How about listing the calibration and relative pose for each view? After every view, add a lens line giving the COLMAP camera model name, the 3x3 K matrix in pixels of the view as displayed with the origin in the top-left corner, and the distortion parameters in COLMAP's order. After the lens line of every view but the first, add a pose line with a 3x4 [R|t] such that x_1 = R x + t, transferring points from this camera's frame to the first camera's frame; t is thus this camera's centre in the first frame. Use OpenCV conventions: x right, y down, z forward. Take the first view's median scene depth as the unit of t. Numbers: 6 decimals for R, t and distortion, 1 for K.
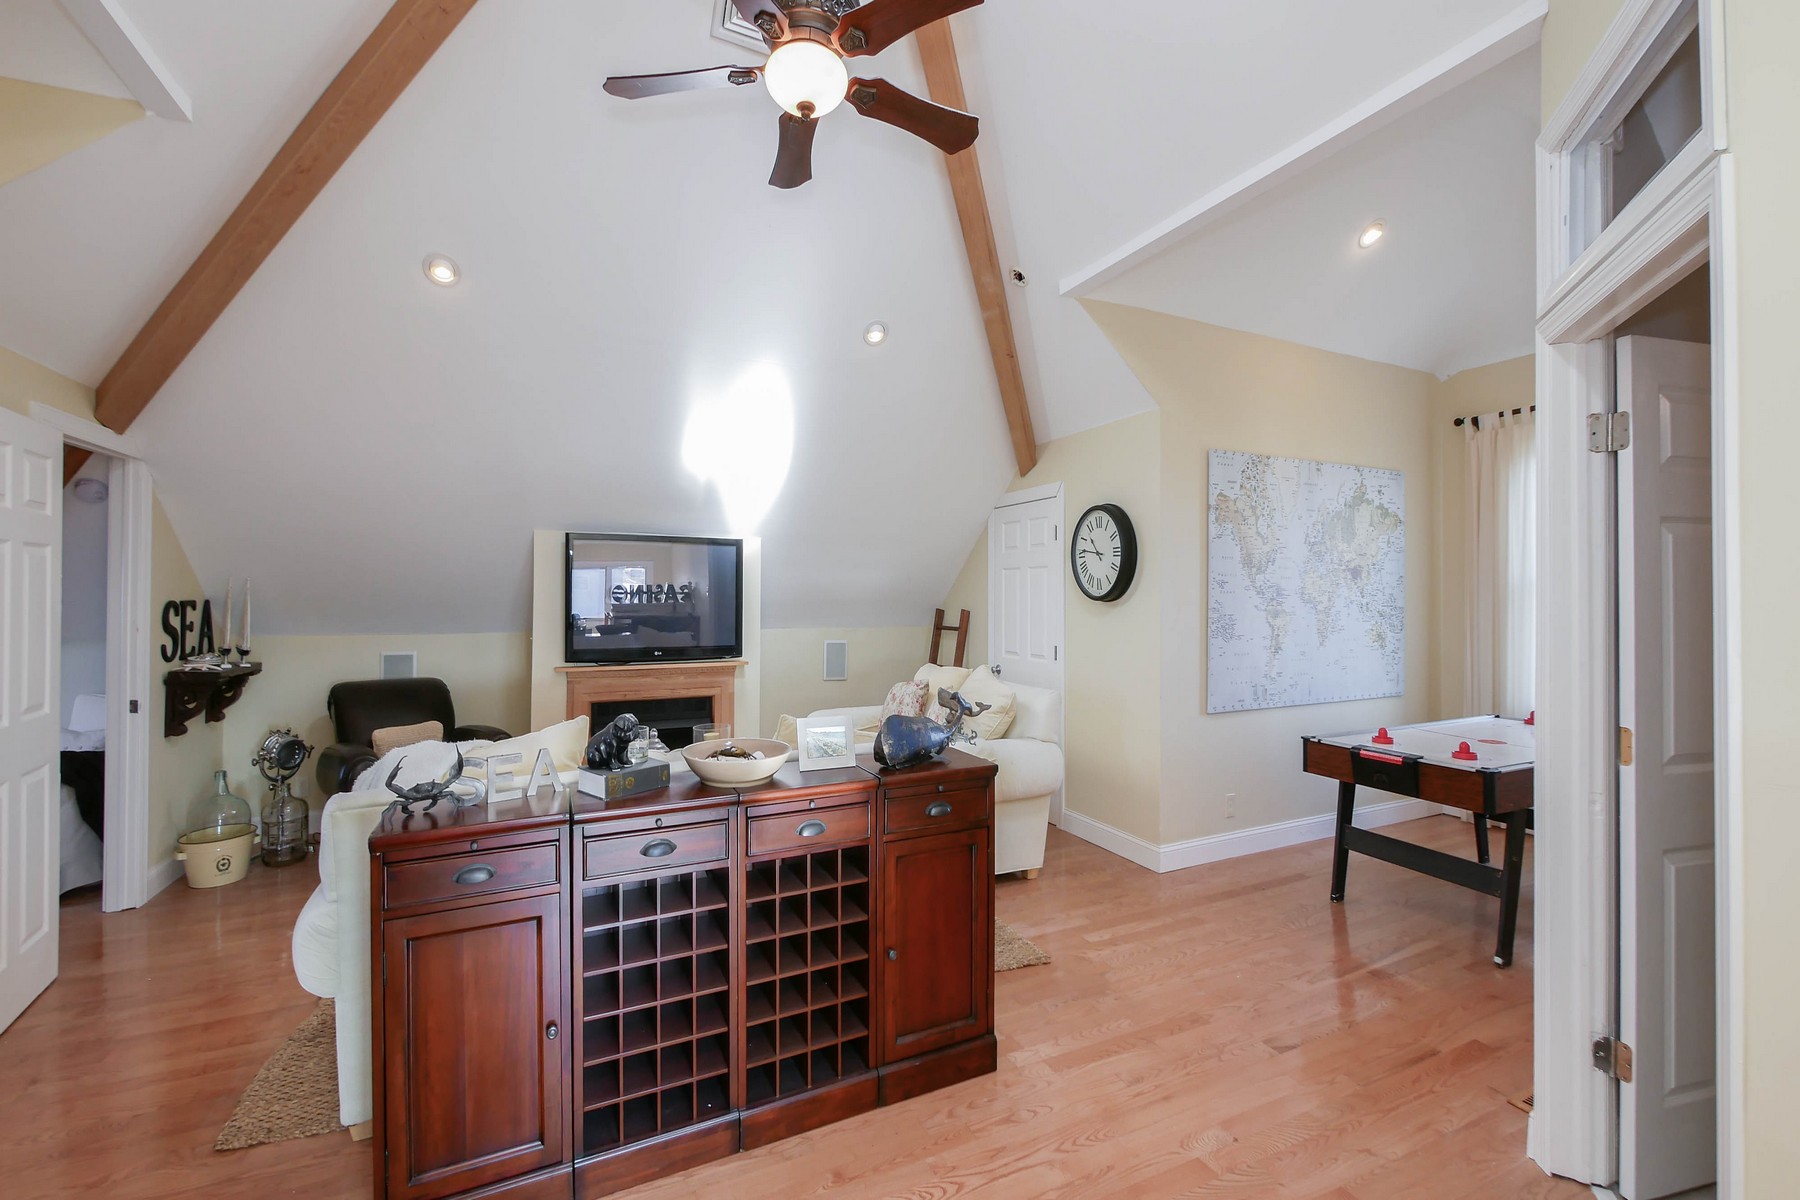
lens RADIAL K [[759.2, 0, 890.2], [0, 759.2, 597.3], [0, 0, 1]] dist [-0.002016, -0.000575]
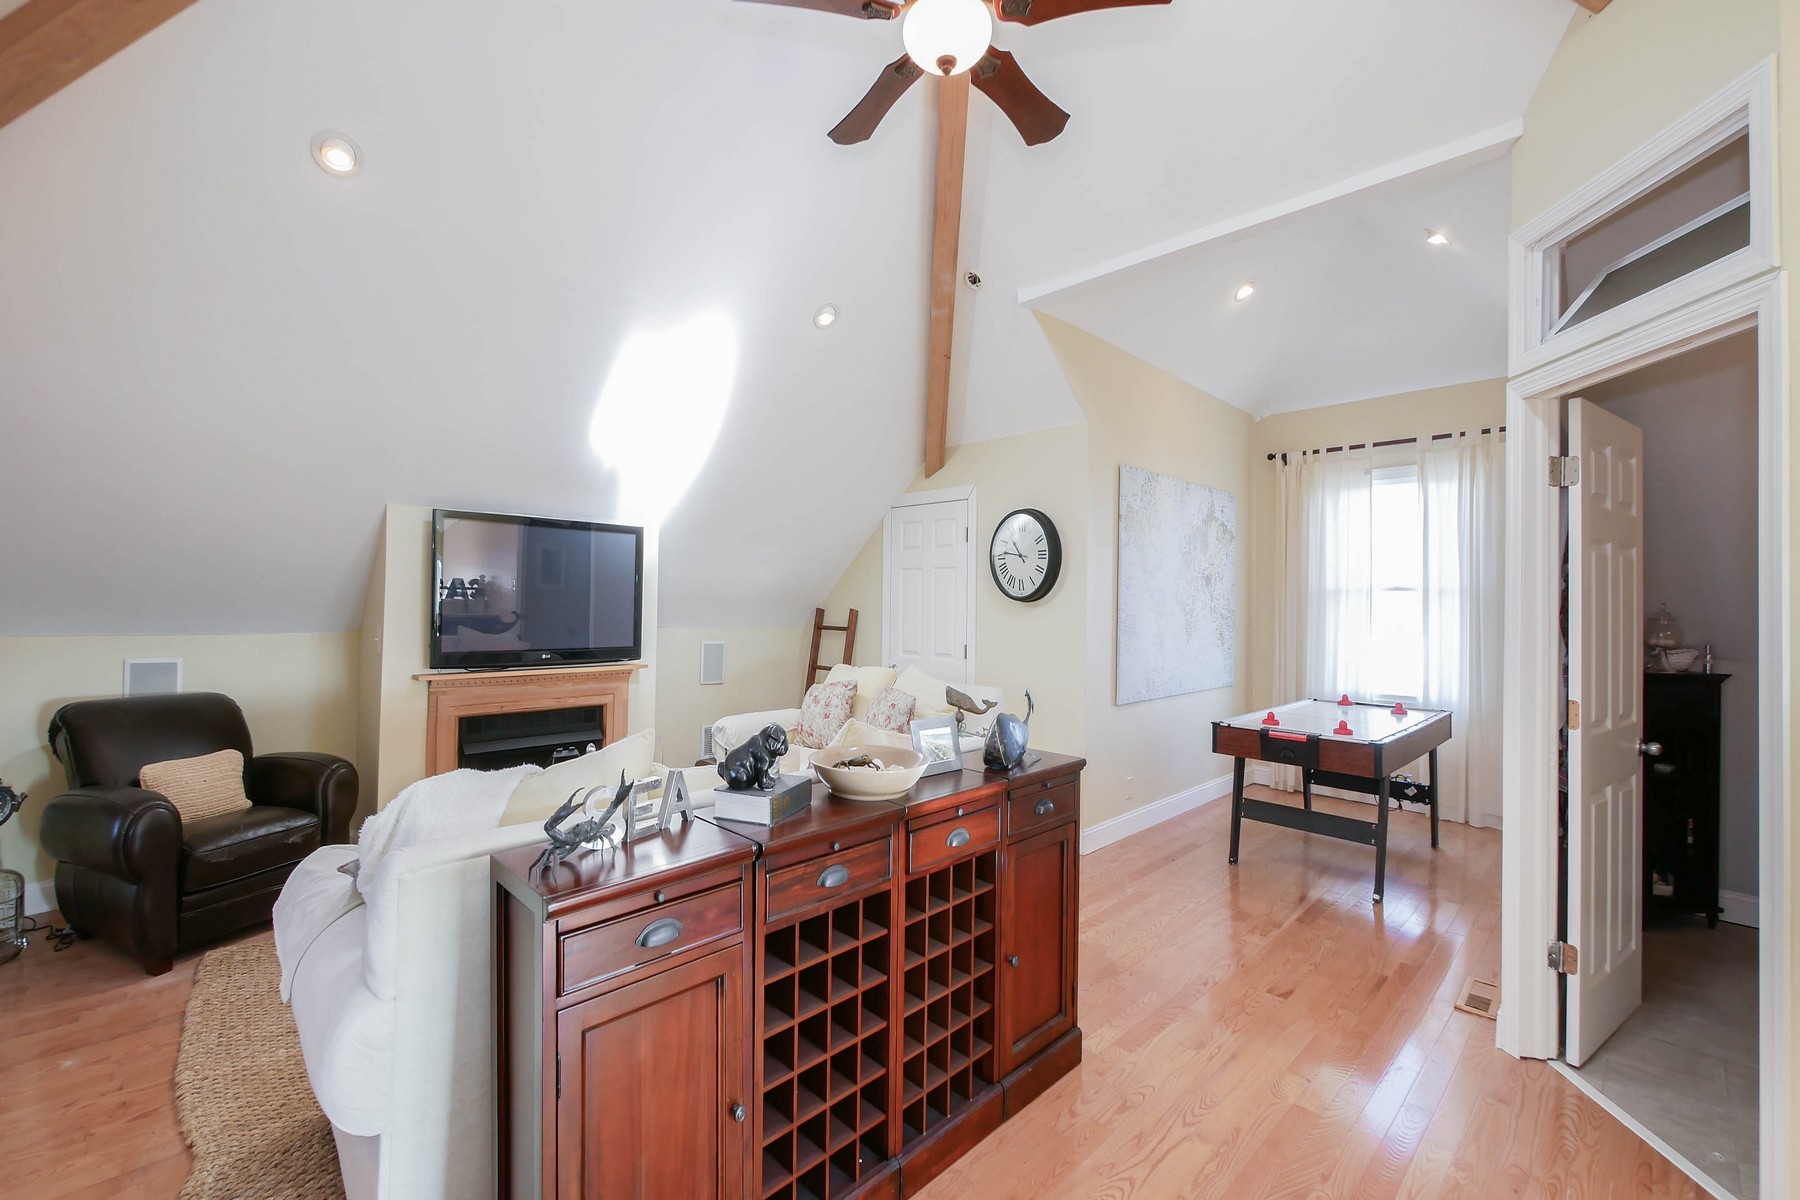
lens RADIAL K [[758.4, 0, 900.0], [0, 758.4, 600.0], [0, 0, 1]] dist [-0.002734, -0.000427]
pose [[0.942060, 0.013382, 0.335177, -0.244874], [-0.013246, 0.999909, -0.002692, 0.008694], [-0.335182, -0.001904, 0.942151, 0.075121]]
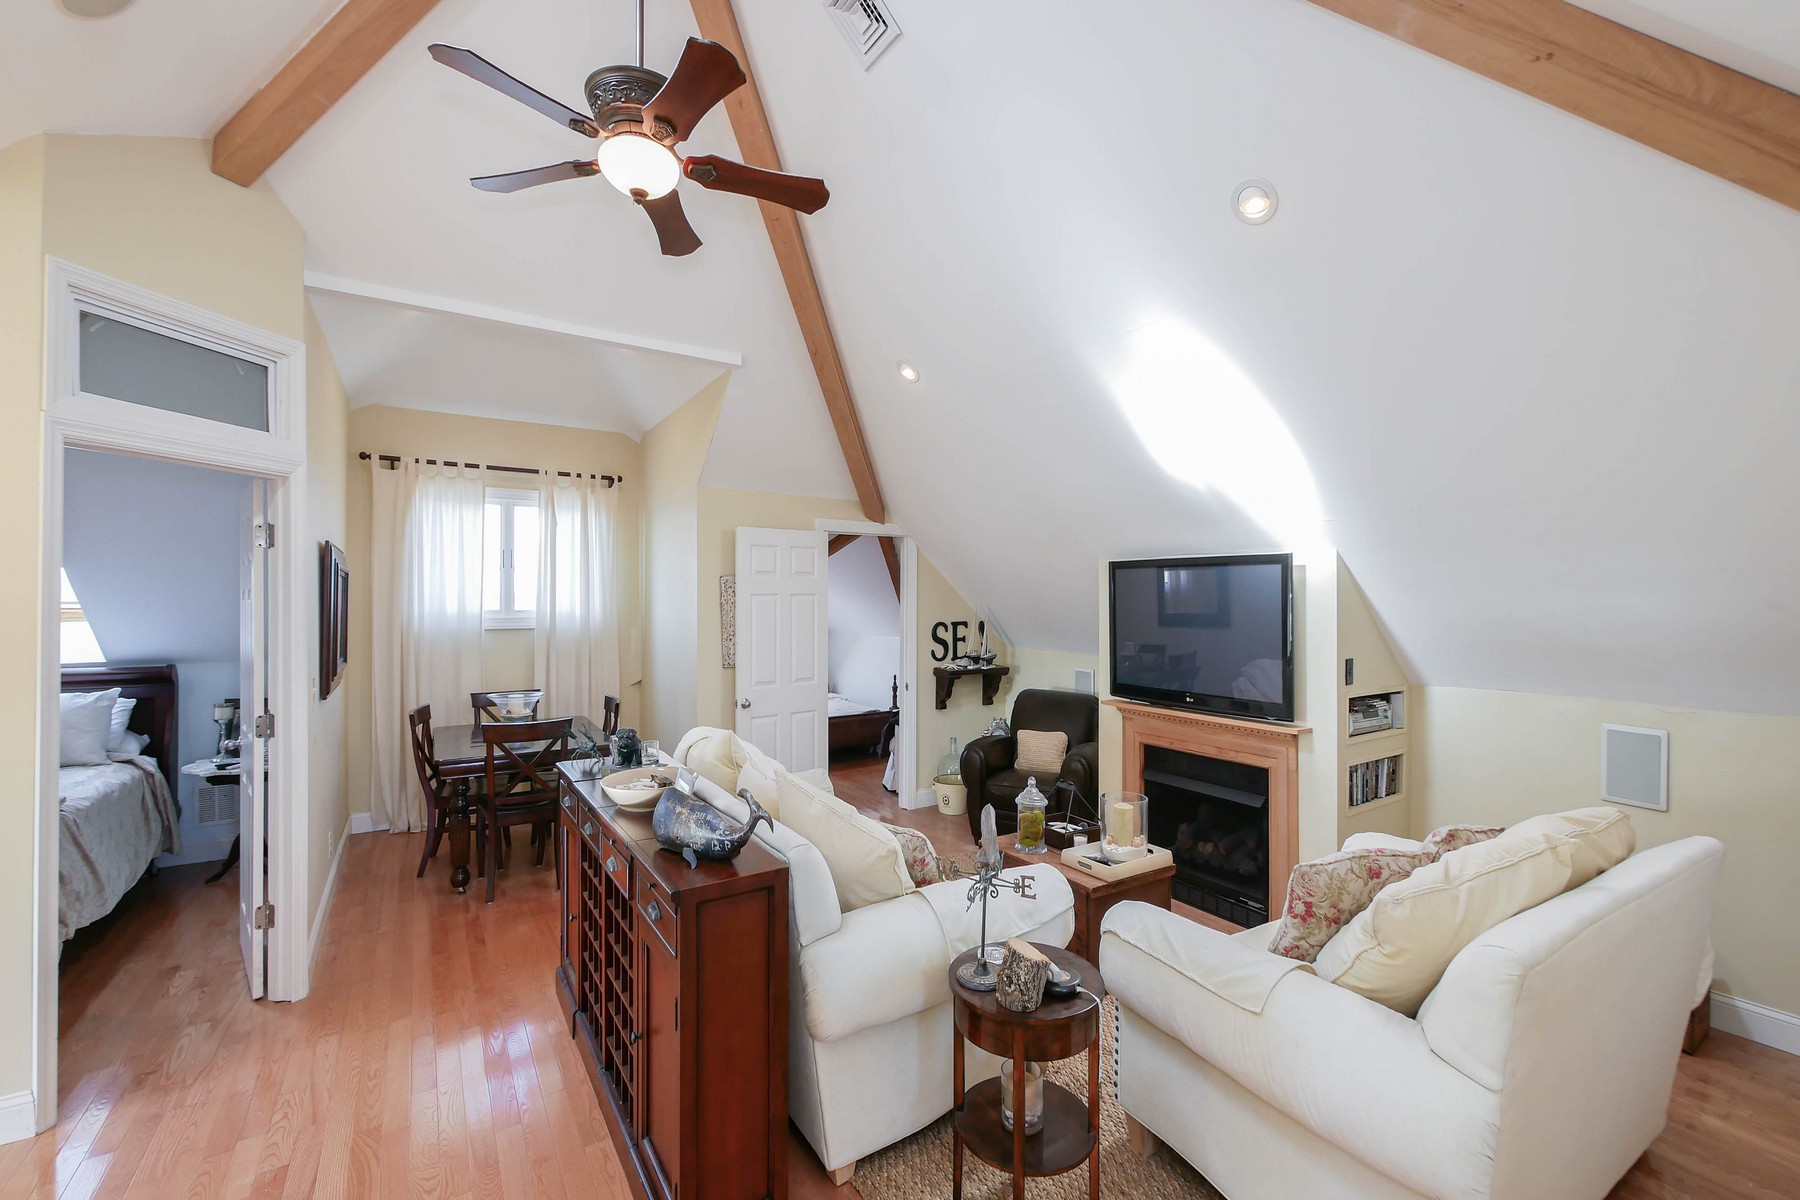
lens RADIAL K [[759.2, 0, 890.2], [0, 759.2, 597.3], [0, 0, 1]] dist [-0.002016, -0.000575]
pose [[0.128187, -0.000331, -0.991750, 0.532962], [-0.003198, 0.999995, -0.000747, -0.040824], [0.991745, 0.003267, 0.128186, 0.643297]]
